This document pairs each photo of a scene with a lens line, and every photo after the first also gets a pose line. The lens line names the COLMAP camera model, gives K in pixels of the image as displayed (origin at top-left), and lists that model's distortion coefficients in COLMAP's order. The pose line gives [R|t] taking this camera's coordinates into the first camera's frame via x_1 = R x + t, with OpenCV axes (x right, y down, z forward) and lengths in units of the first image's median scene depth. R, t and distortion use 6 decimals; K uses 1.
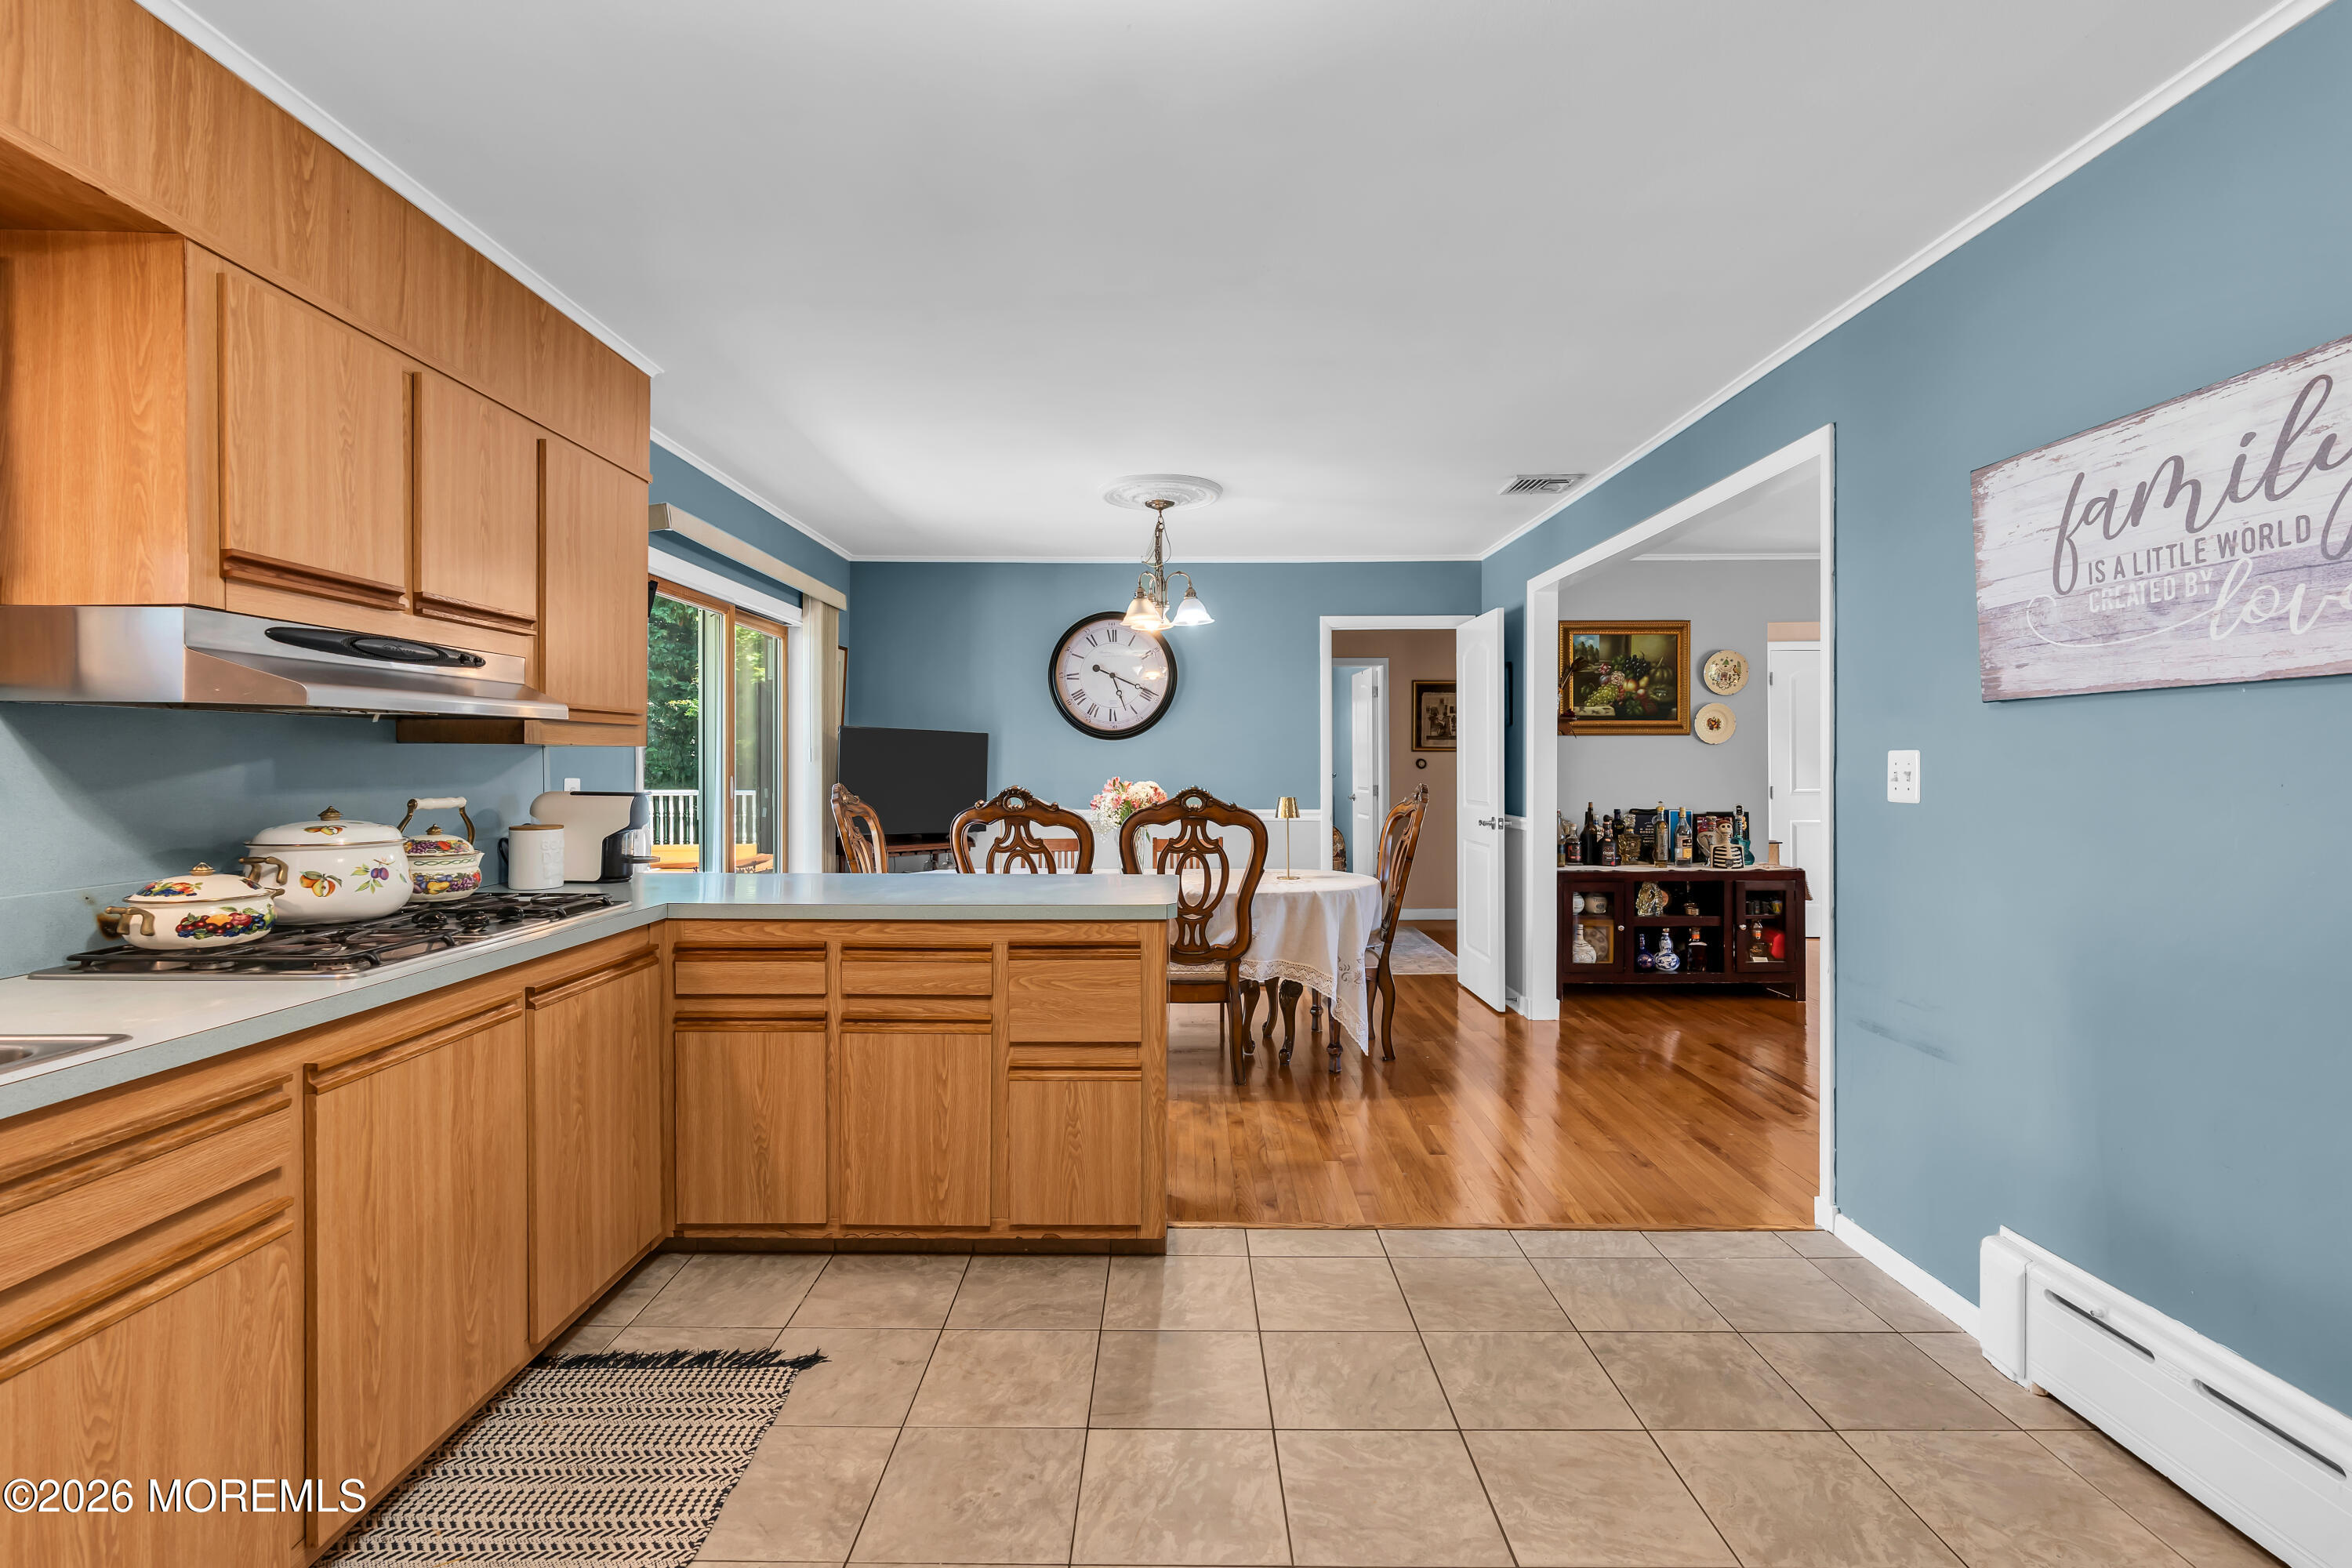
lens RADIAL K [[1088.8, 0, 1168.6], [0, 1088.8, 763.1], [0, 0, 1]] dist [-0.001176, 0.000992]
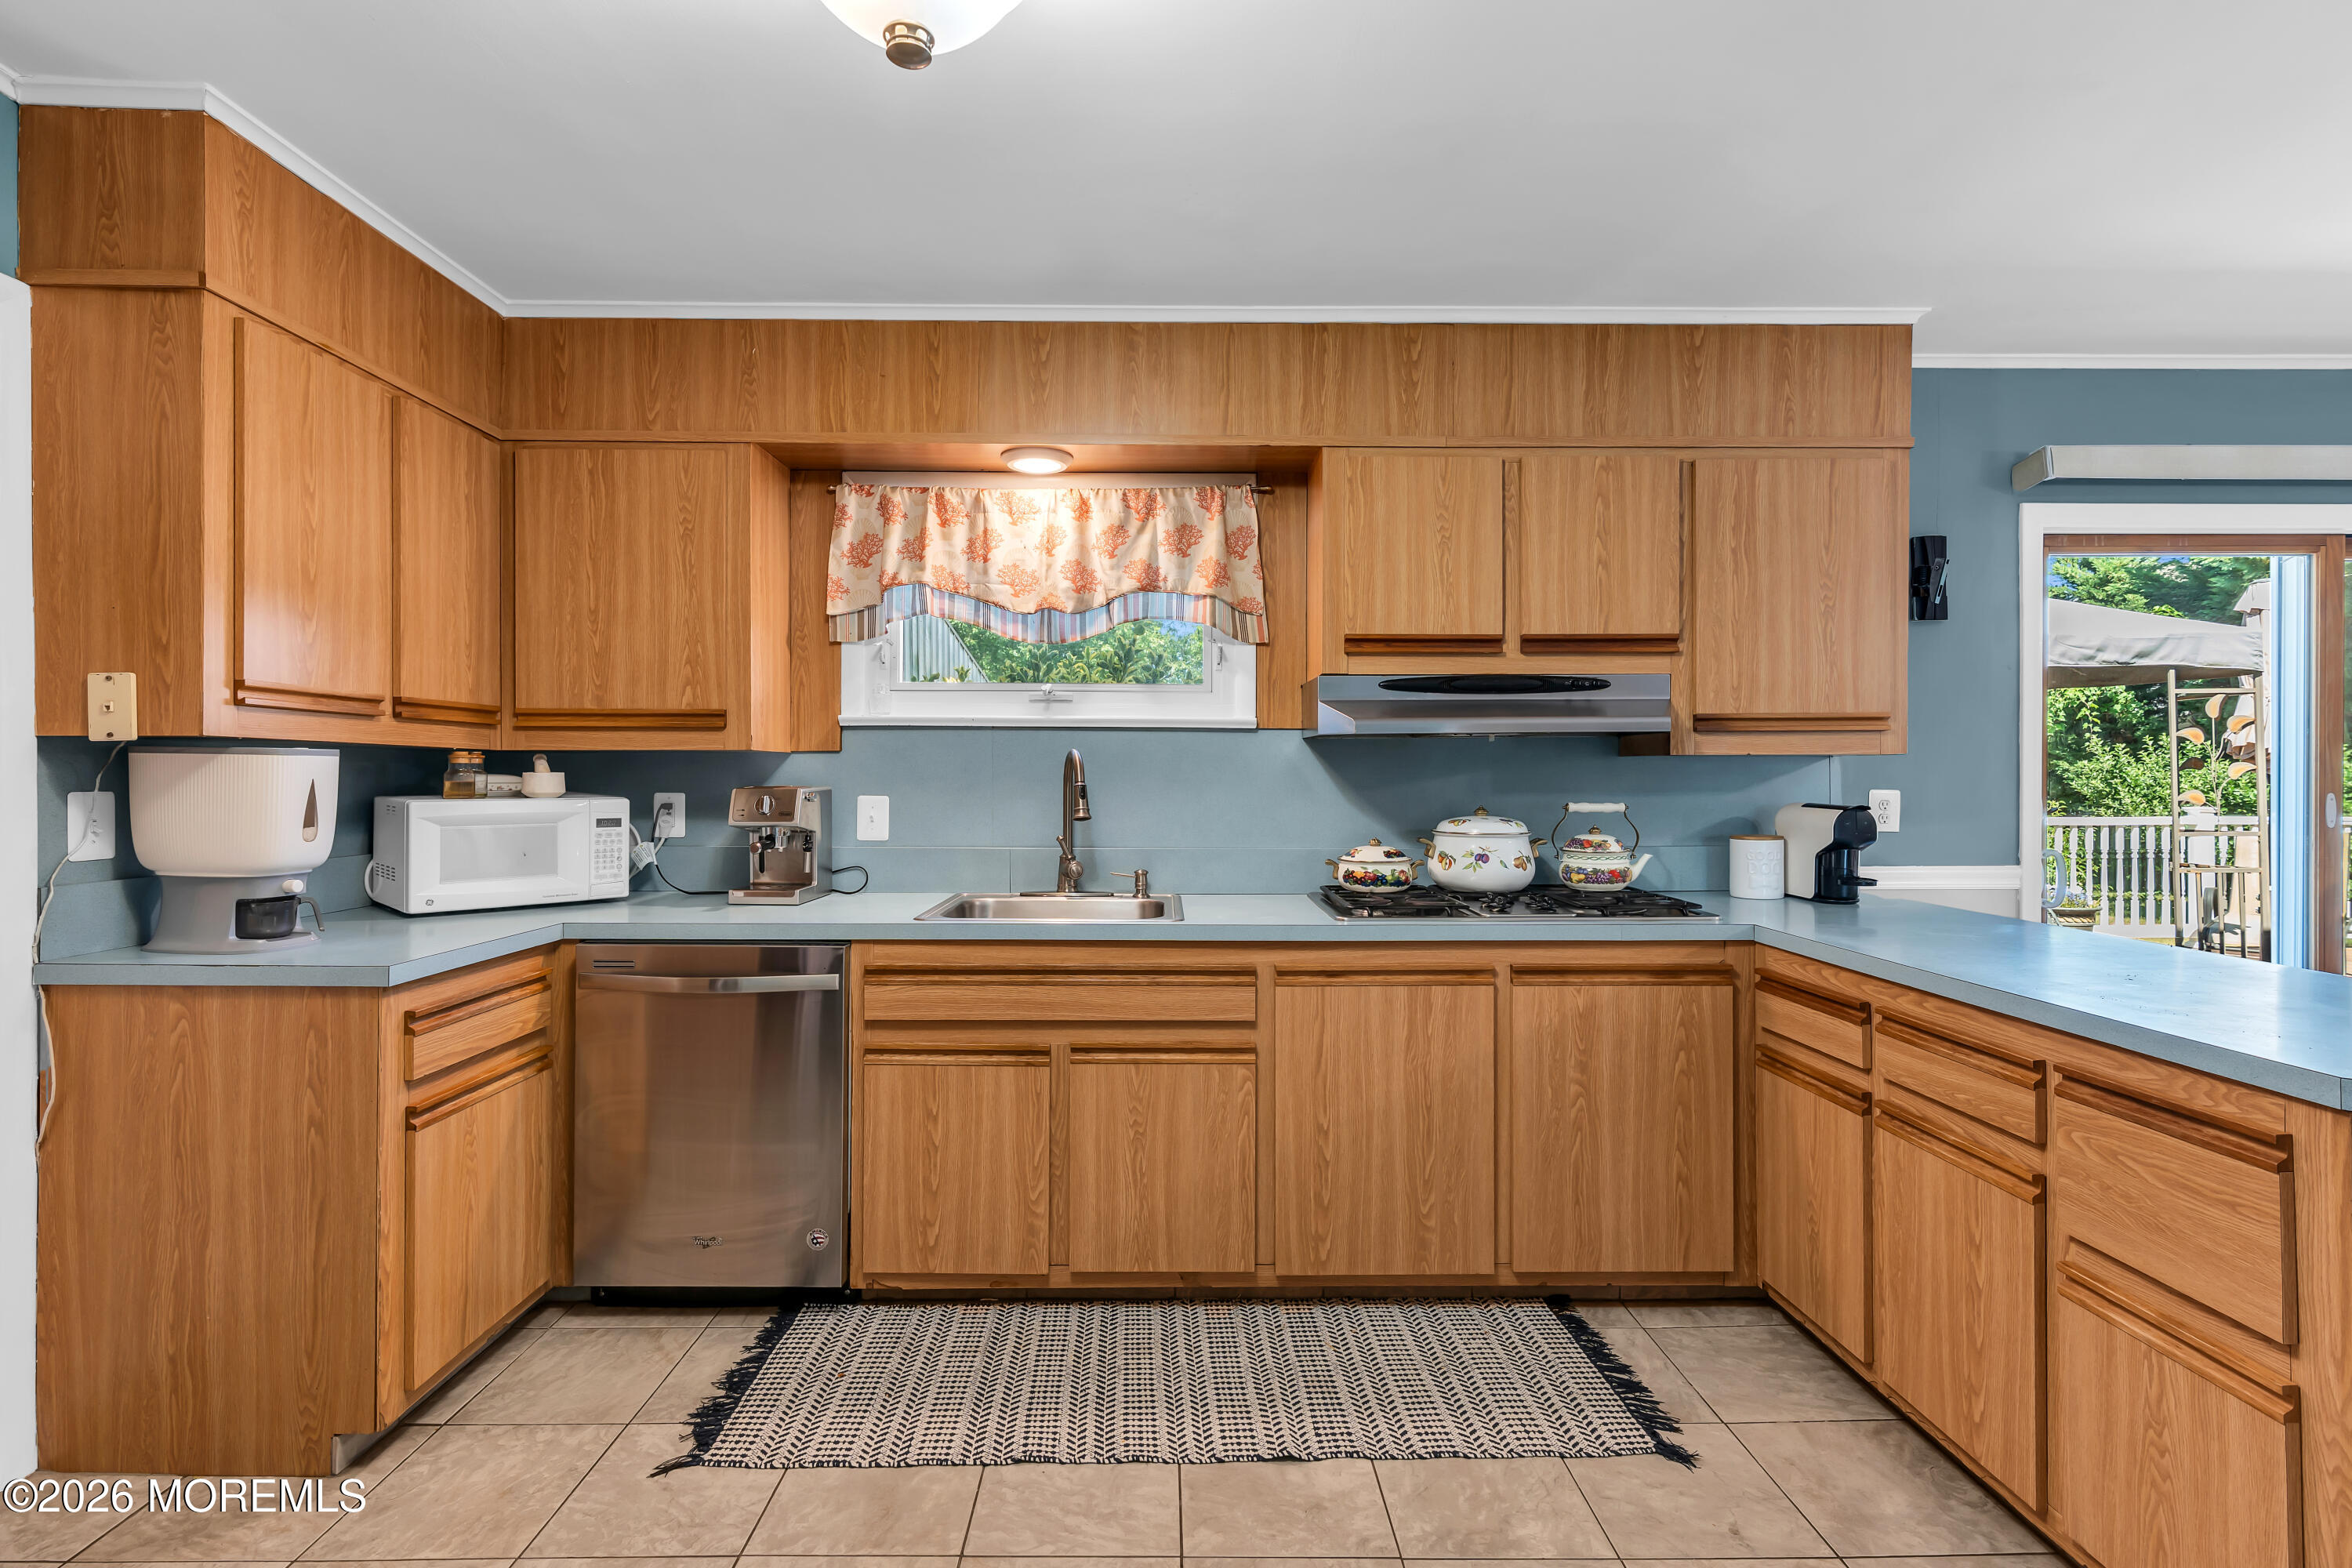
lens RADIAL K [[1077.0, 0, 1176.0], [0, 1077.0, 784.0], [0, 0, 1]] dist [-0.000421, 0.000158]
pose [[0.009433, 0.009054, -0.999915, 0.529647], [-0.001173, 0.999958, 0.009043, 0.001593], [0.999955, 0.001088, 0.009444, 0.589517]]
